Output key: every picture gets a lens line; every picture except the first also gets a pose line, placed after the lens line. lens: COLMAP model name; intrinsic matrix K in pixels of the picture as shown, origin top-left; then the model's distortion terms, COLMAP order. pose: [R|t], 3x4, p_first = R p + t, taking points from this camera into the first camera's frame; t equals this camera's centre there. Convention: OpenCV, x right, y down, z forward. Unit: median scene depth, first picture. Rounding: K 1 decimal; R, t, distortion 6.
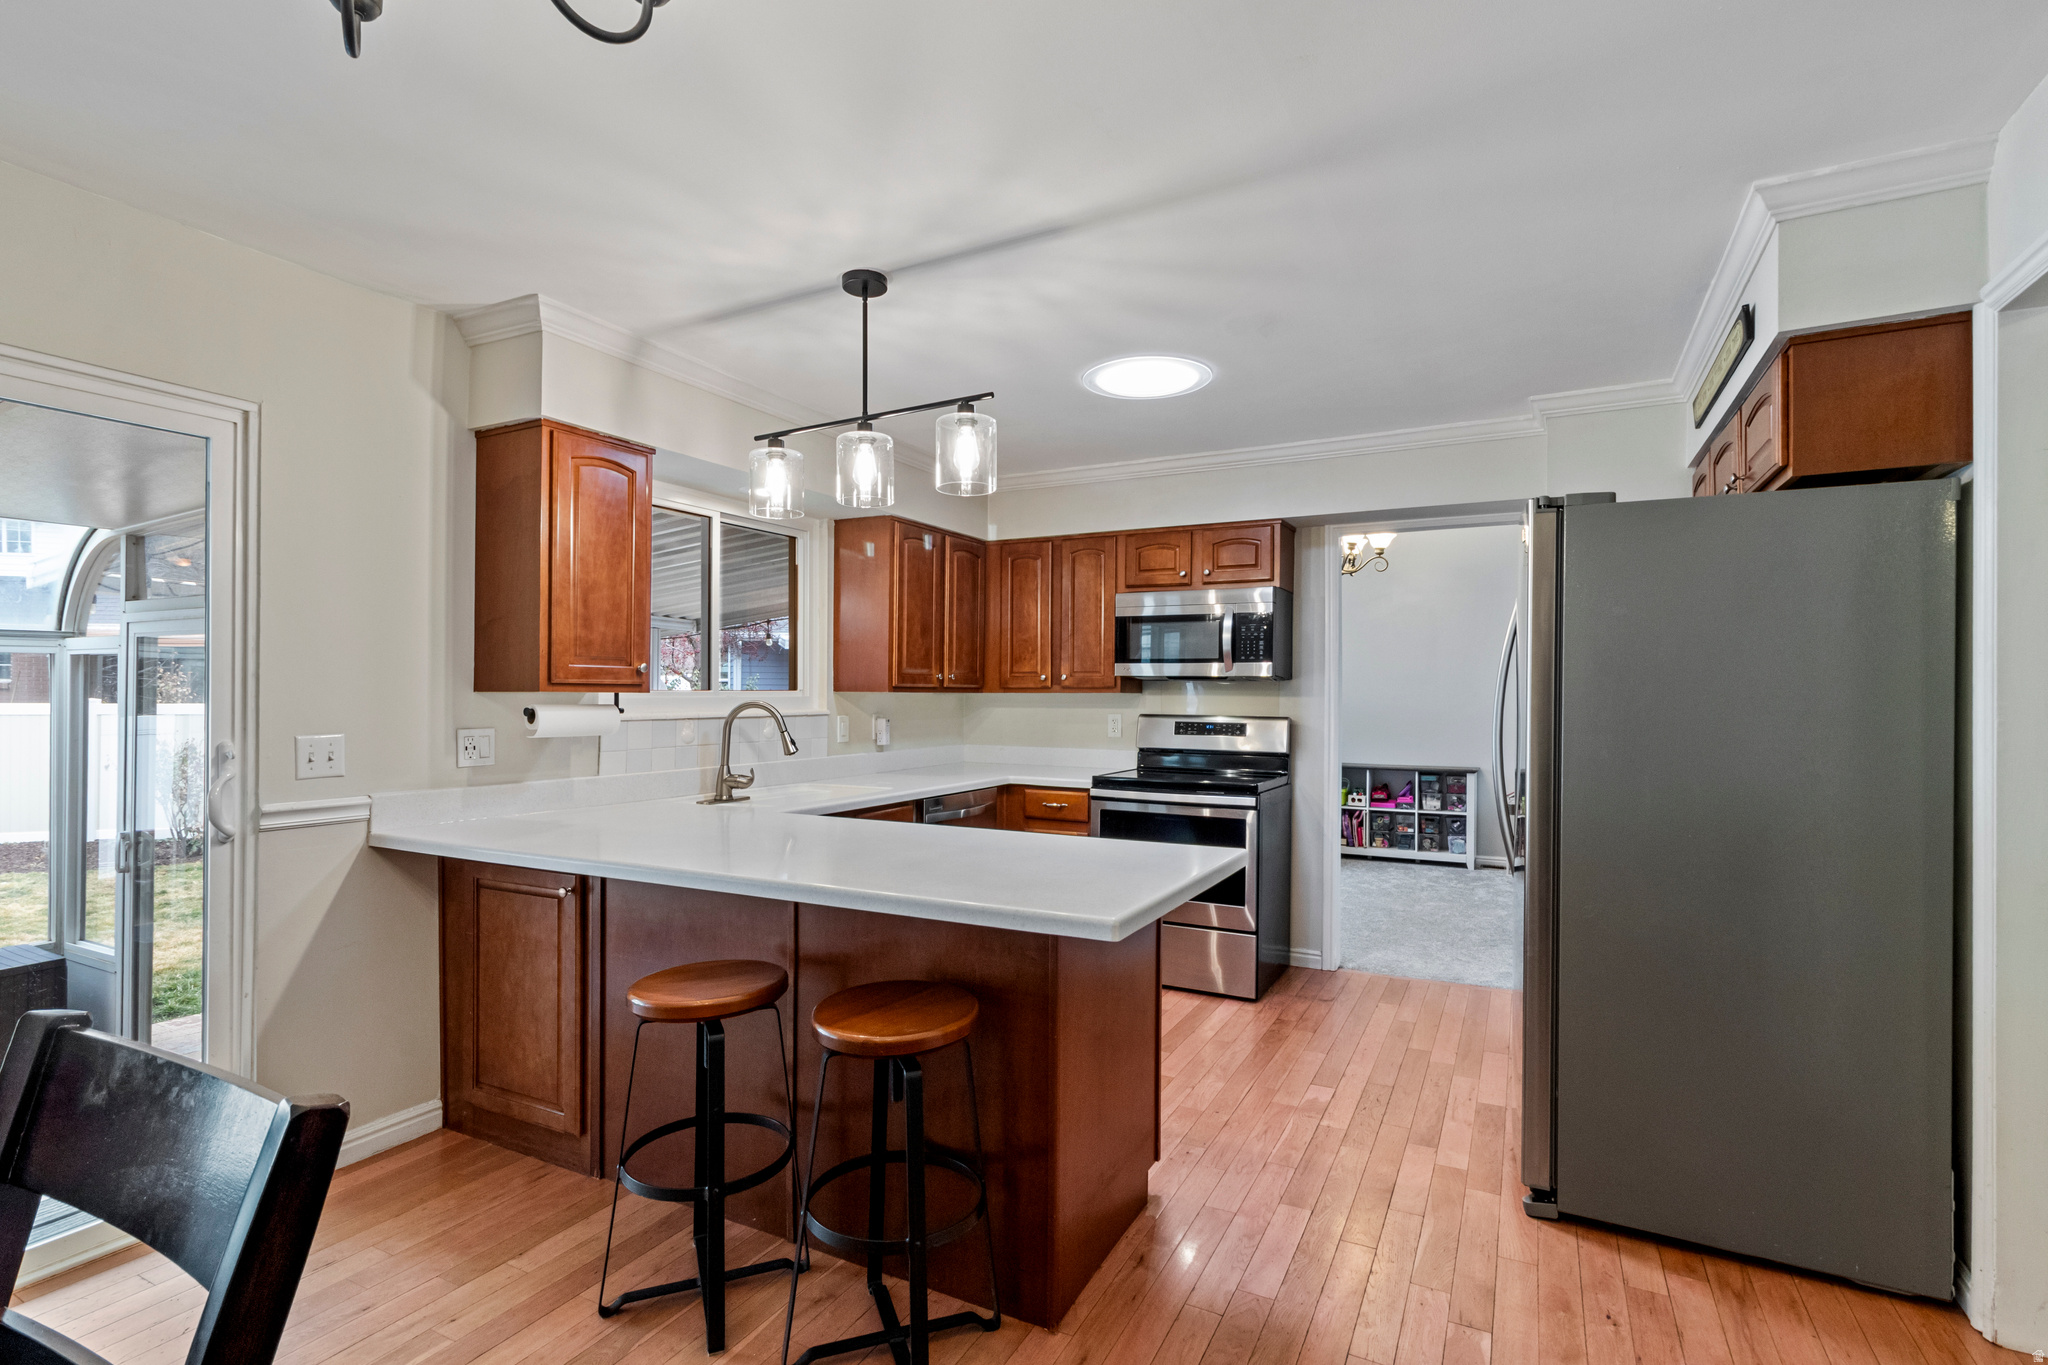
lens RADIAL K [[961.6, 0, 1025.7], [0, 961.6, 690.8], [0, 0, 1]] dist [-0.001826, 0.001506]
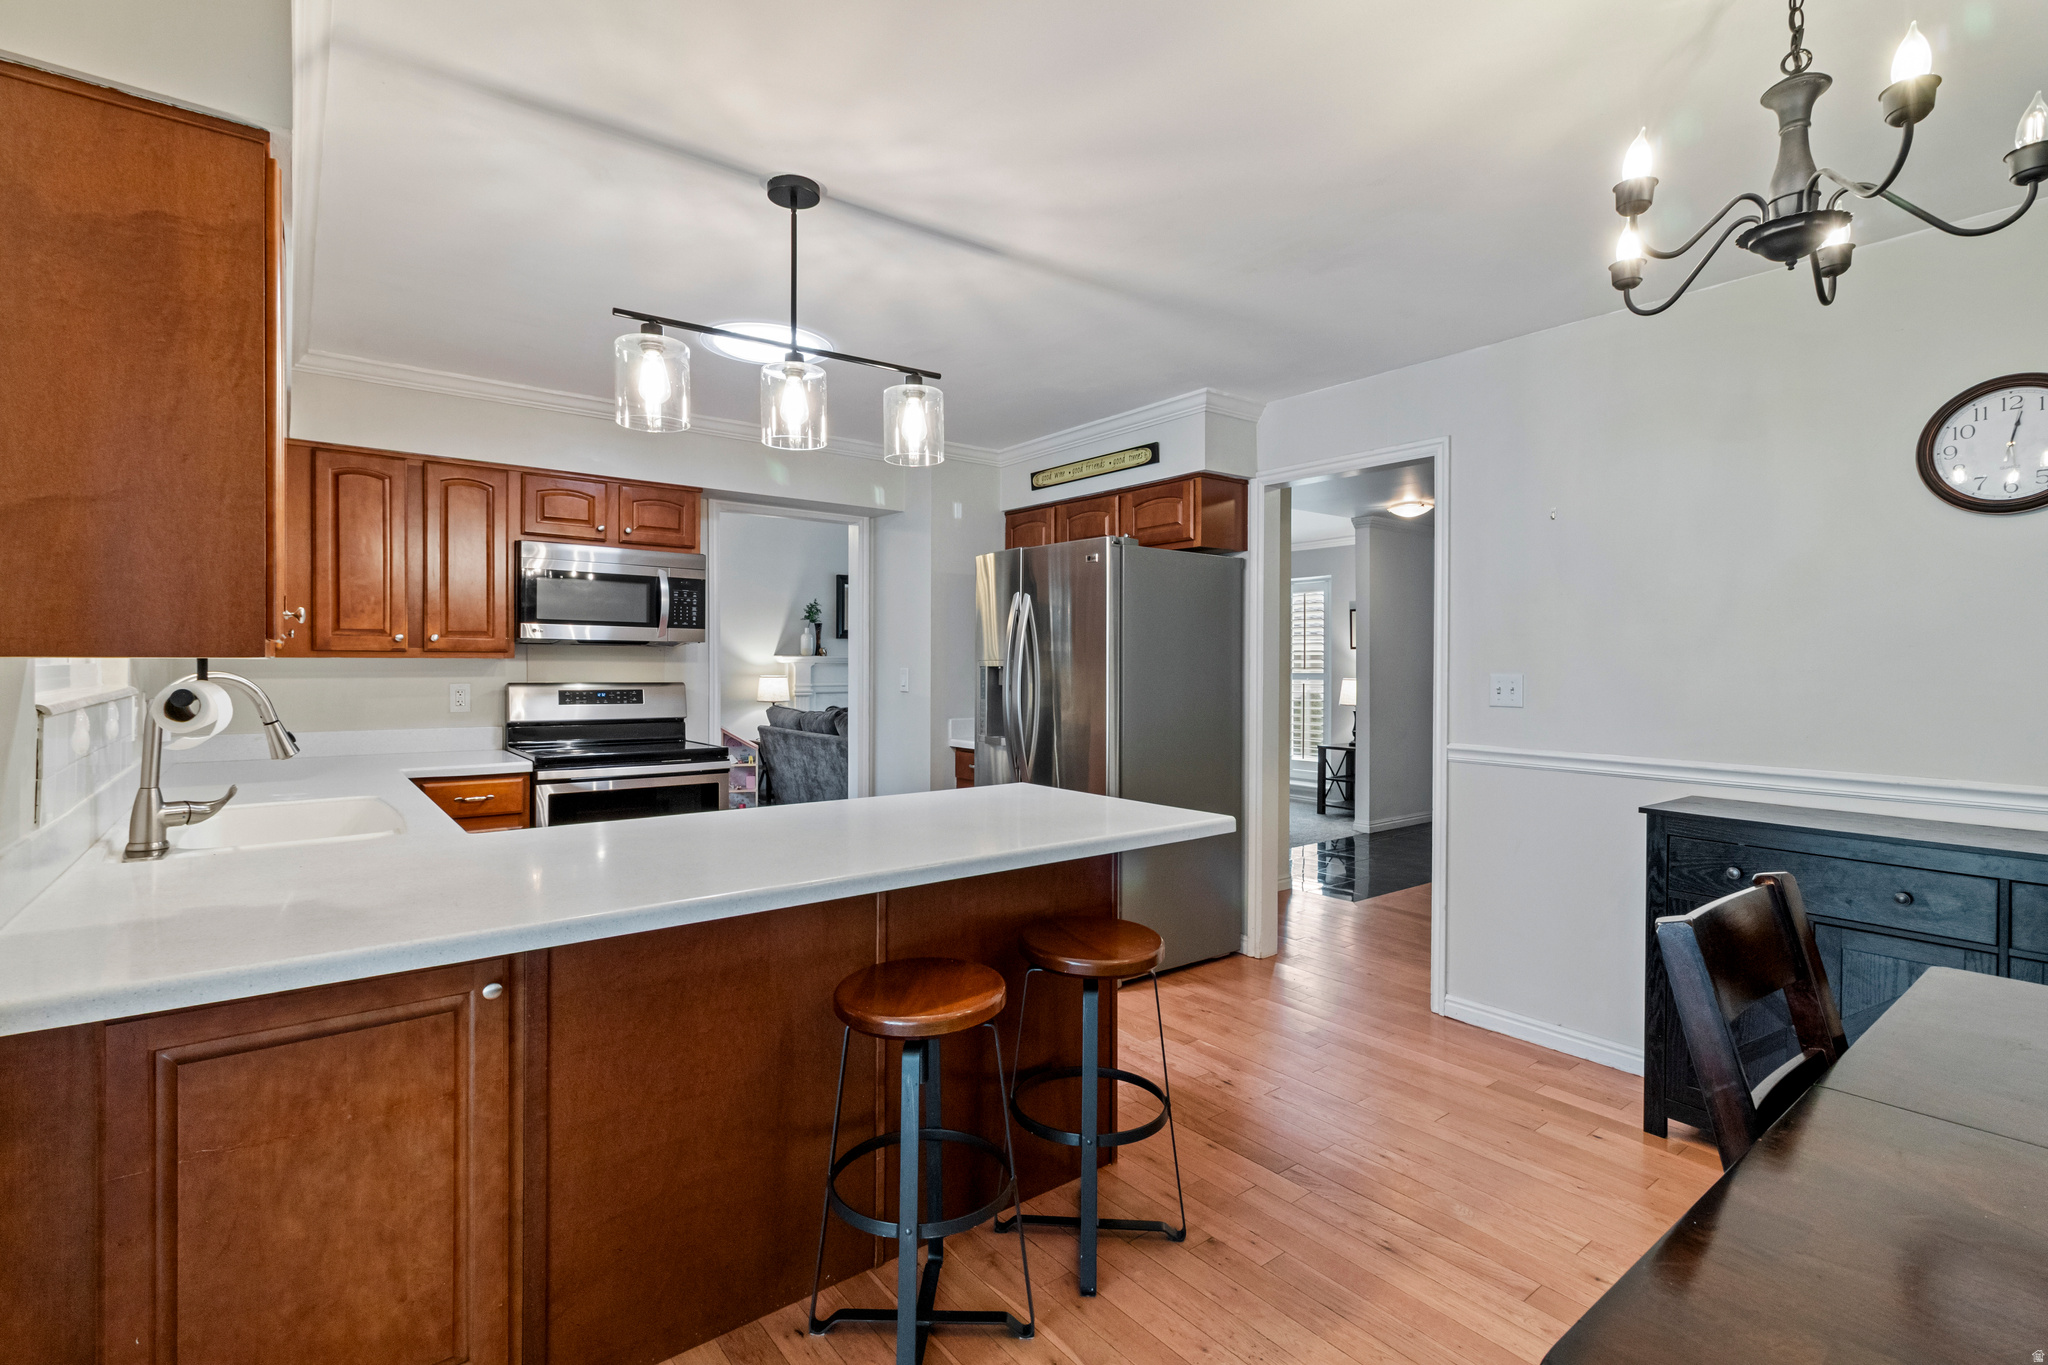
lens RADIAL K [[961.6, 0, 1029.6], [0, 961.6, 673.9], [0, 0, 1]] dist [-0.001826, 0.001506]
pose [[0.405757, -0.013036, 0.913888, -0.831865], [-0.006462, 0.999832, 0.017131, -0.002120], [-0.913958, -0.012856, 0.405605, 0.417925]]
